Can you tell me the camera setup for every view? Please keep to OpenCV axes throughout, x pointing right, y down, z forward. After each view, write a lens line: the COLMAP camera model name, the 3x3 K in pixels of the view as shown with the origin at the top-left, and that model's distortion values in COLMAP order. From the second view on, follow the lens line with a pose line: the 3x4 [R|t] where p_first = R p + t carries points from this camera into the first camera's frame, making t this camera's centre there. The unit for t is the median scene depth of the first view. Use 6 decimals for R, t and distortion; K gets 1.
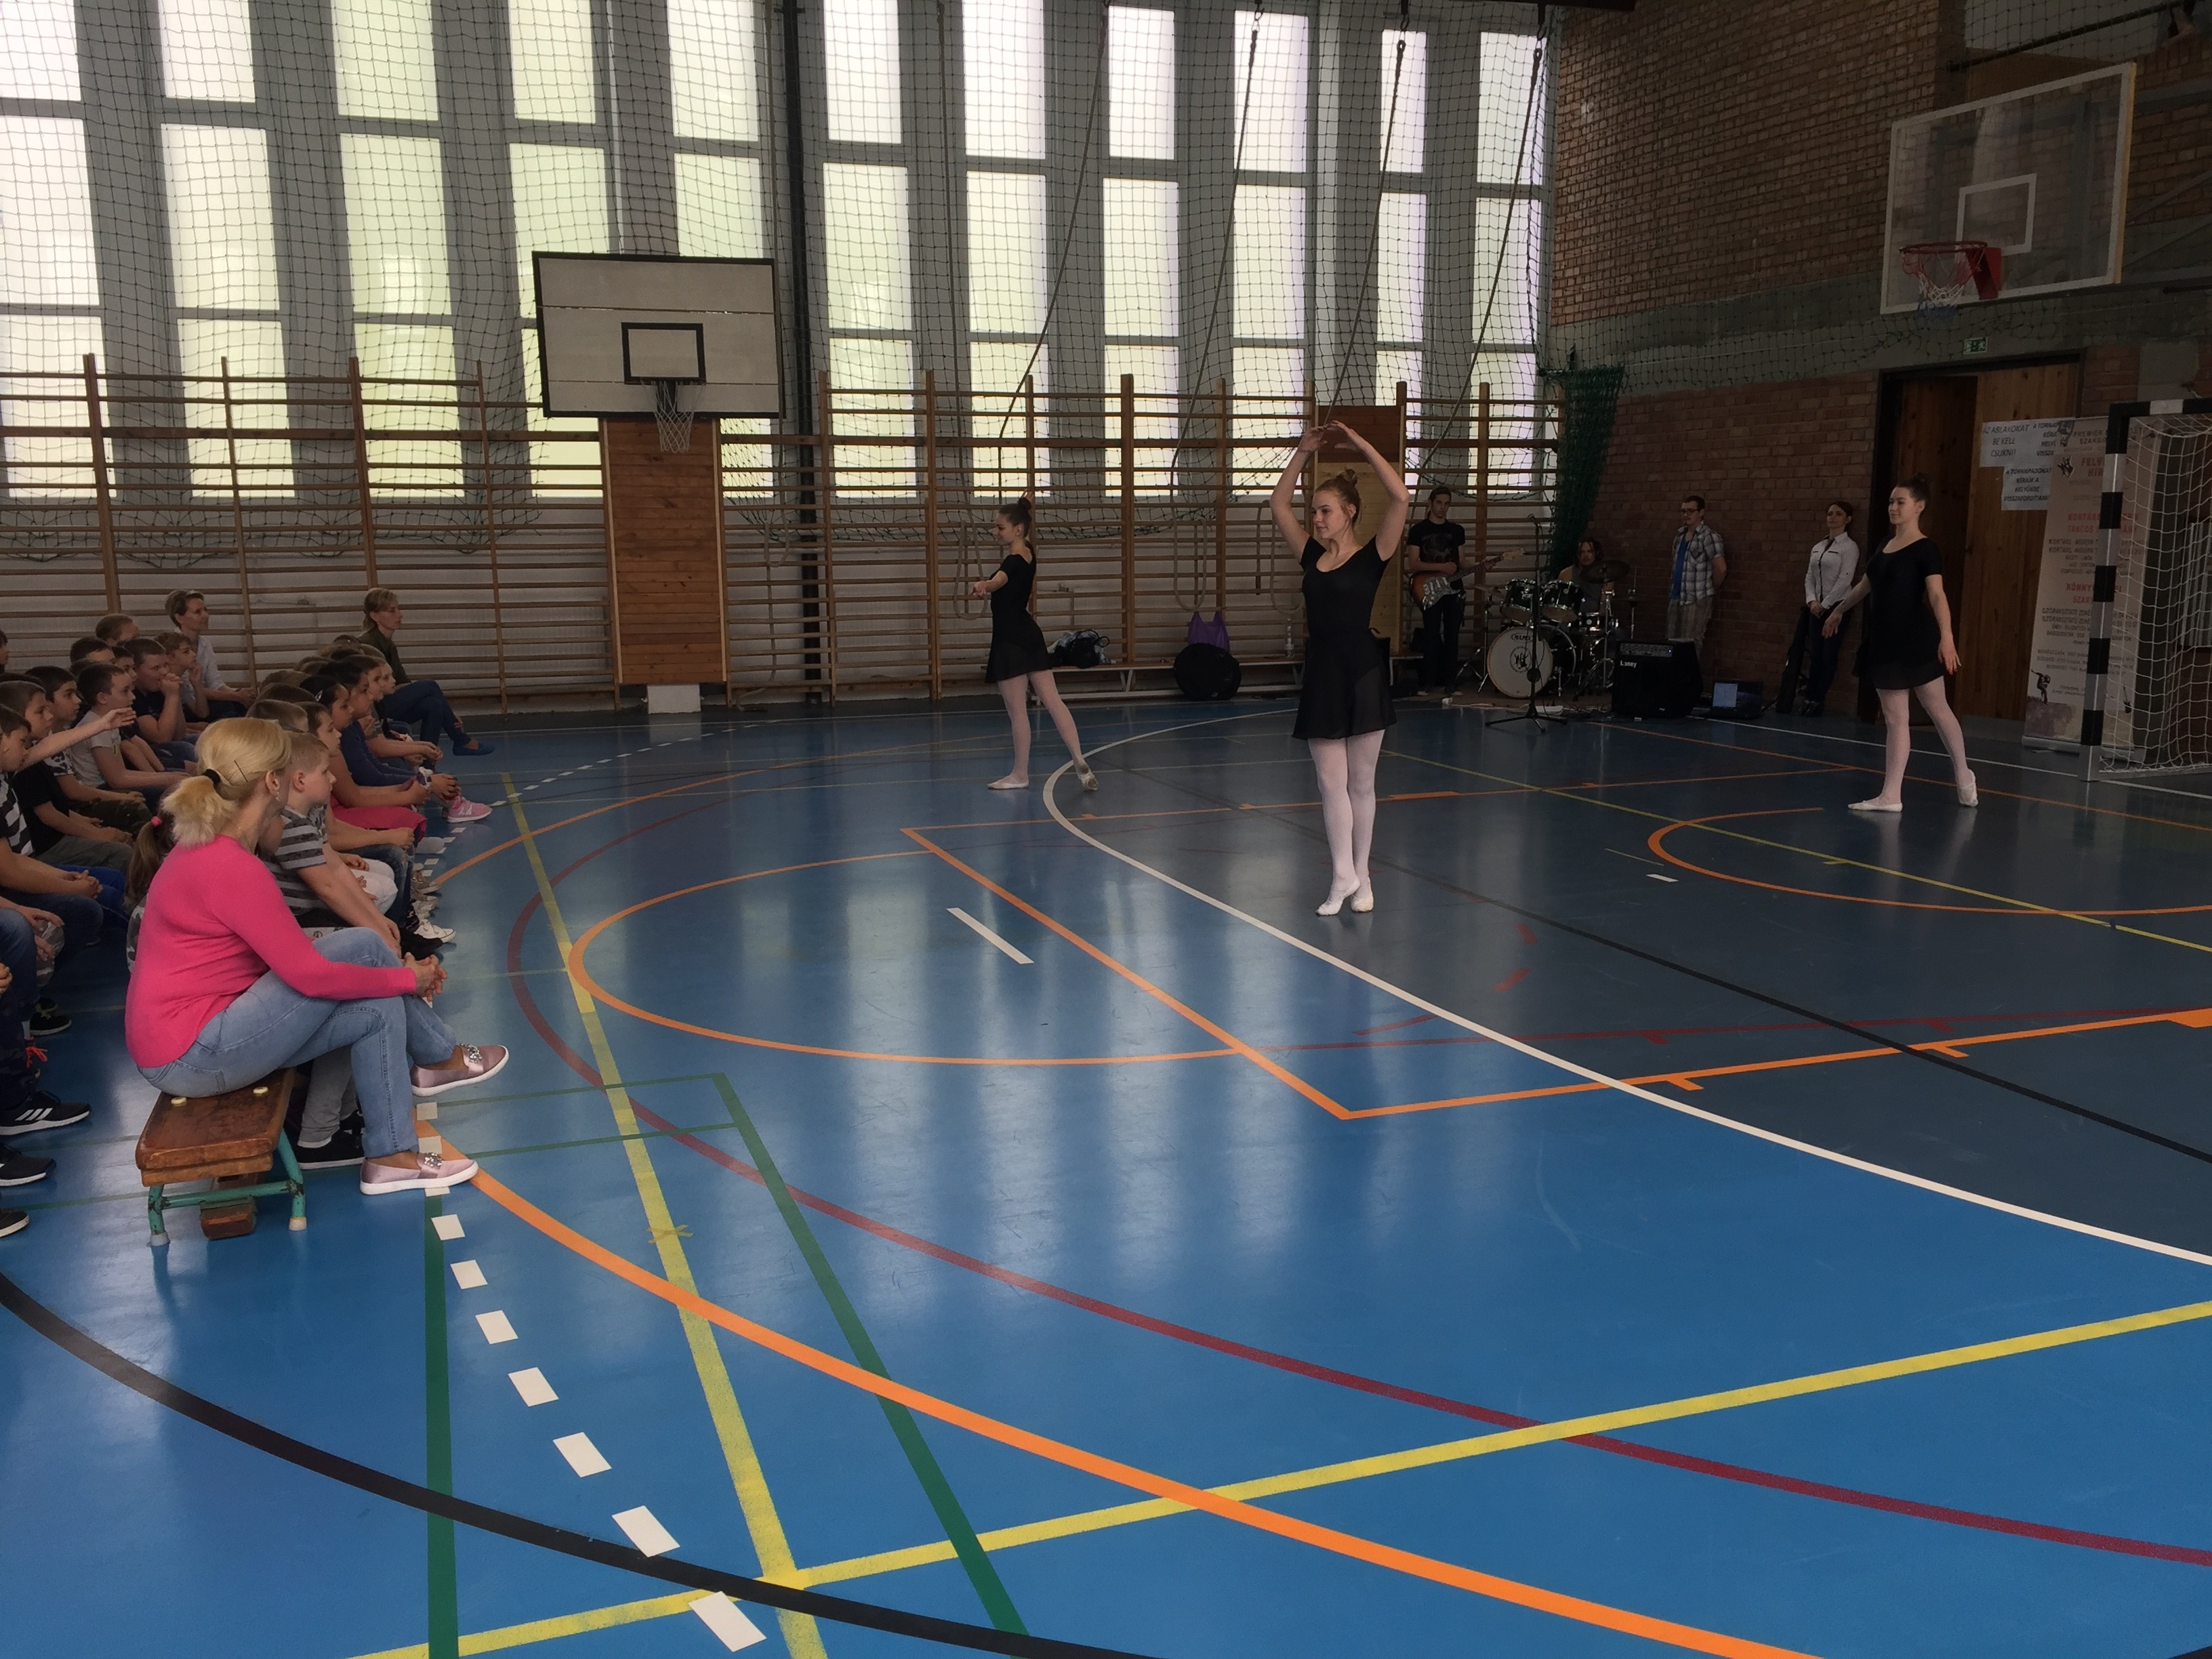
lens RADIAL K [[1867.6, 0, 1109.0], [0, 1867.6, 835.4], [0, 0, 1]] dist [0.038304, 0.005224]
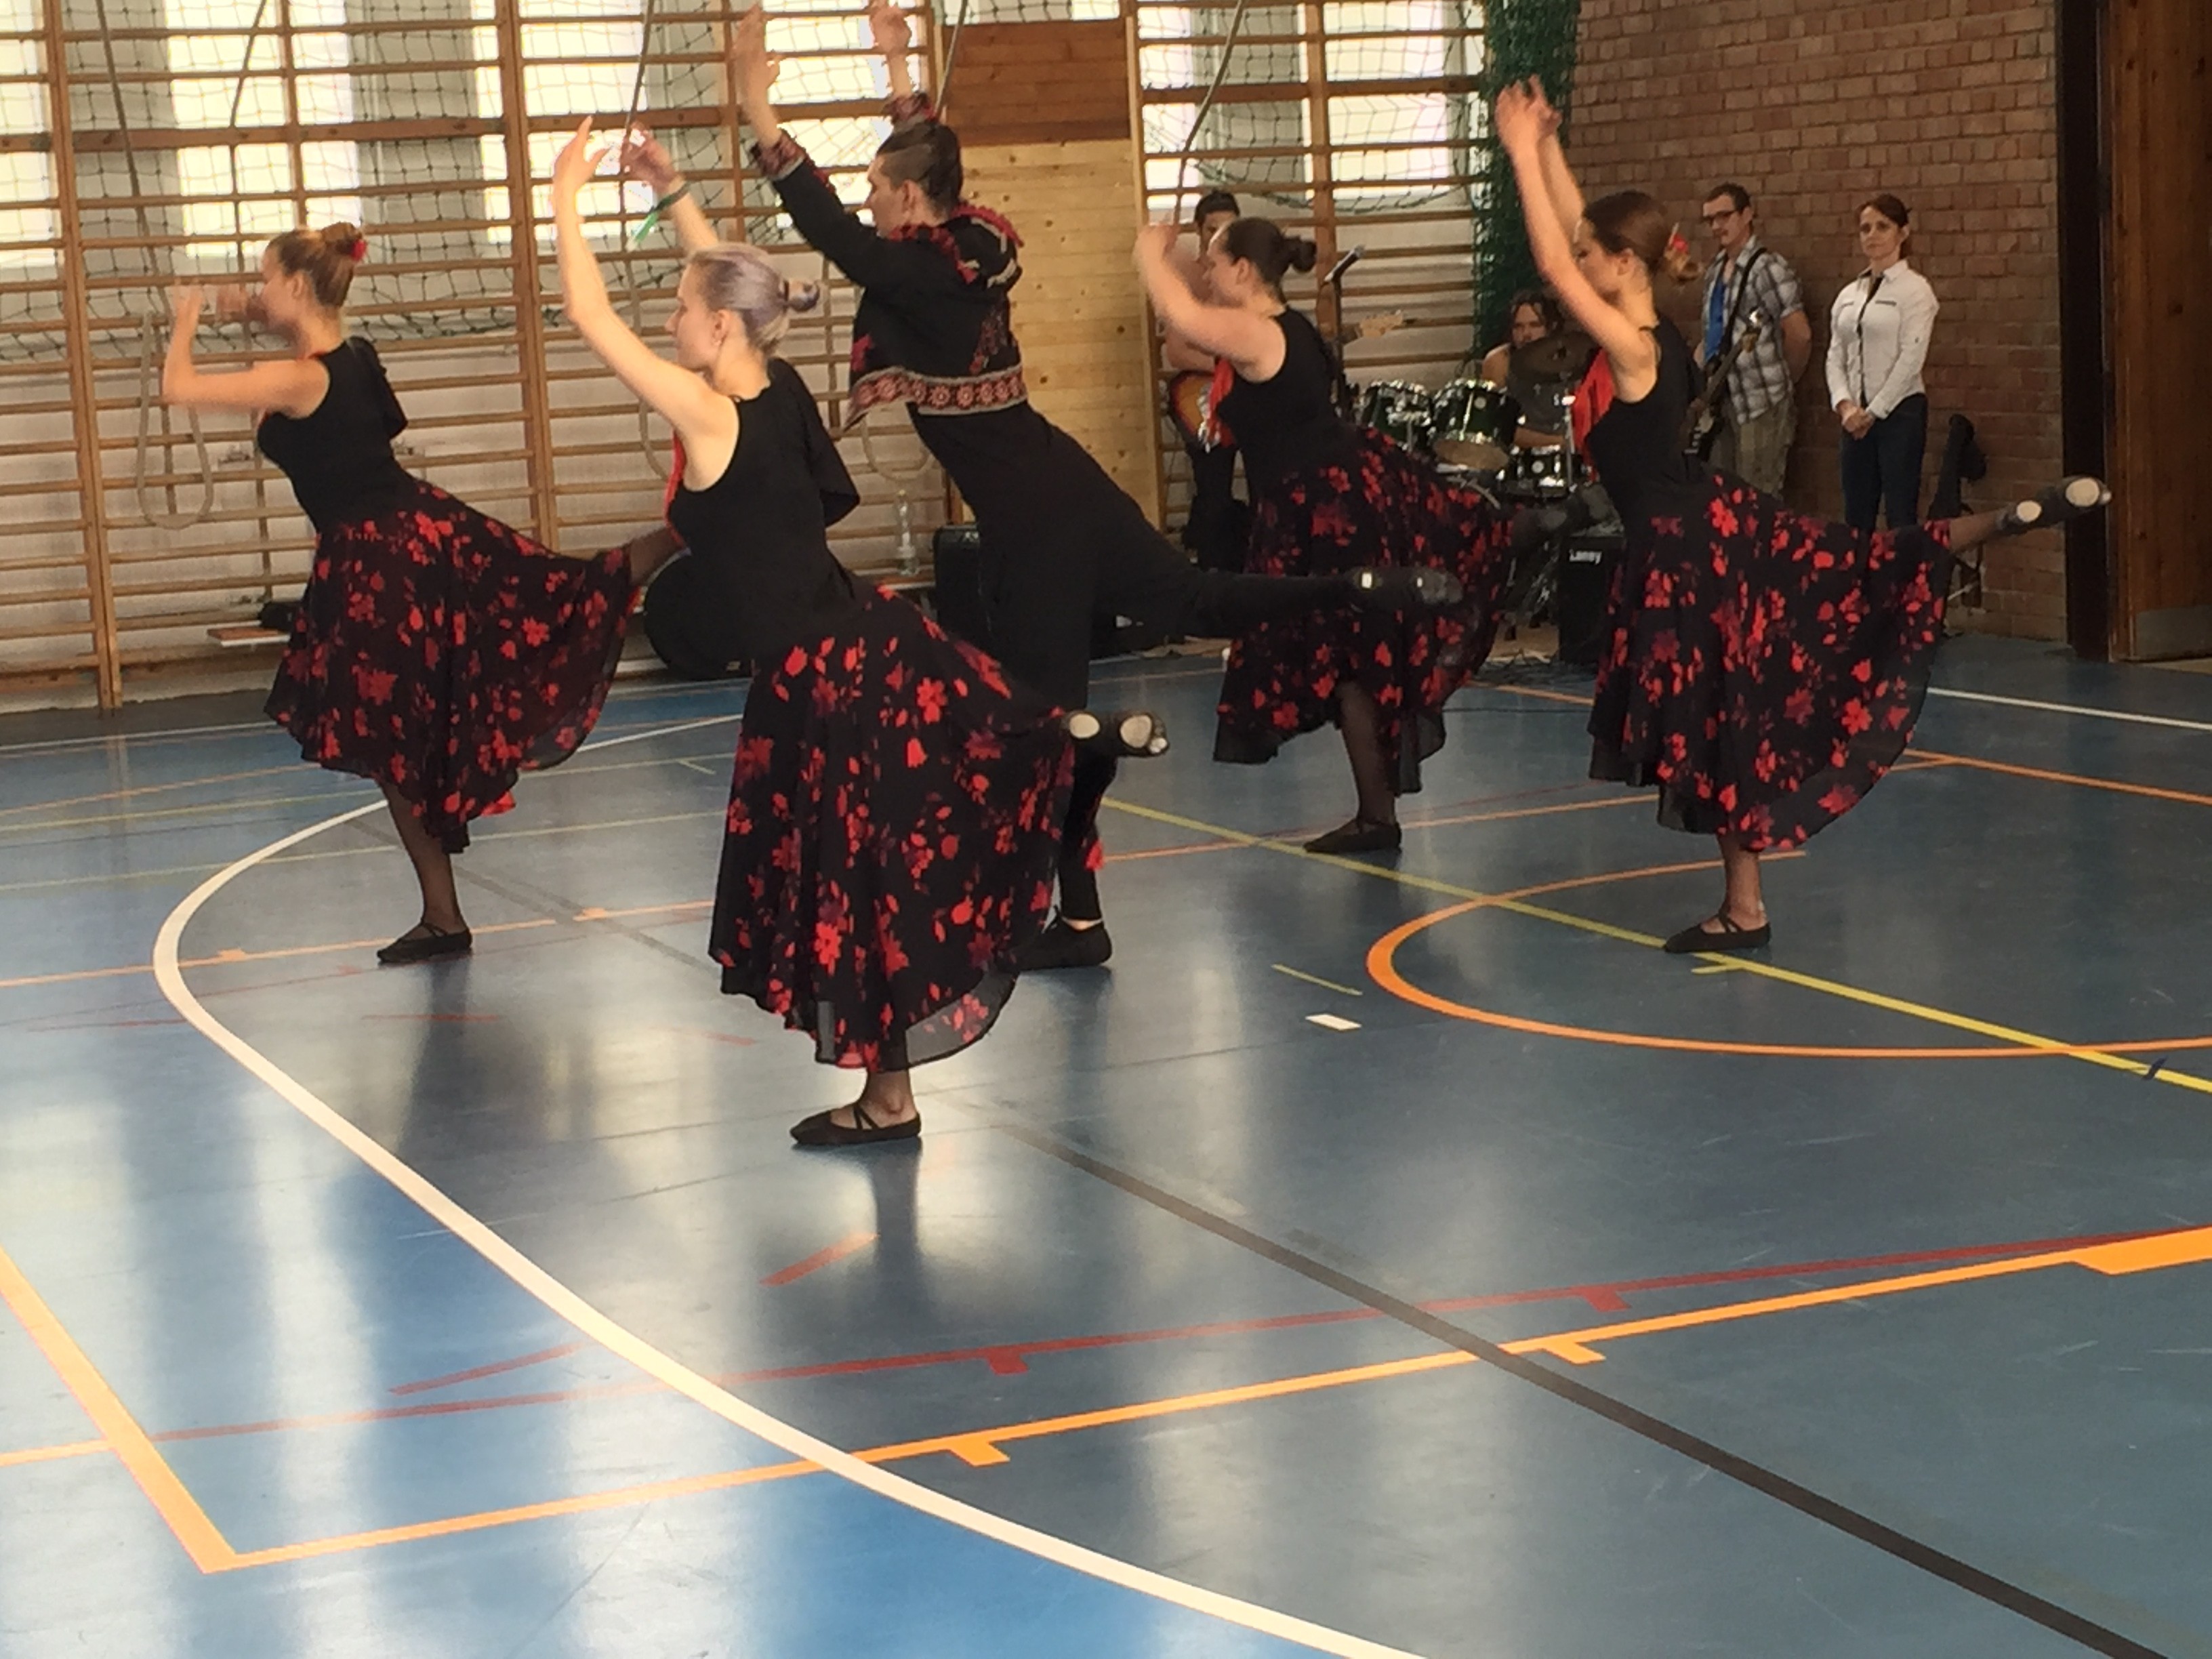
lens RADIAL K [[4227.5, 0, 1107.5], [0, 4227.5, 839.9], [0, 0, 1]] dist [0.027931, 0.000000]
pose [[0.997473, -0.053450, 0.046802, 0.097285], [0.054894, 0.998037, -0.030130, 0.003118], [-0.045100, 0.032624, 0.998450, -0.030567]]
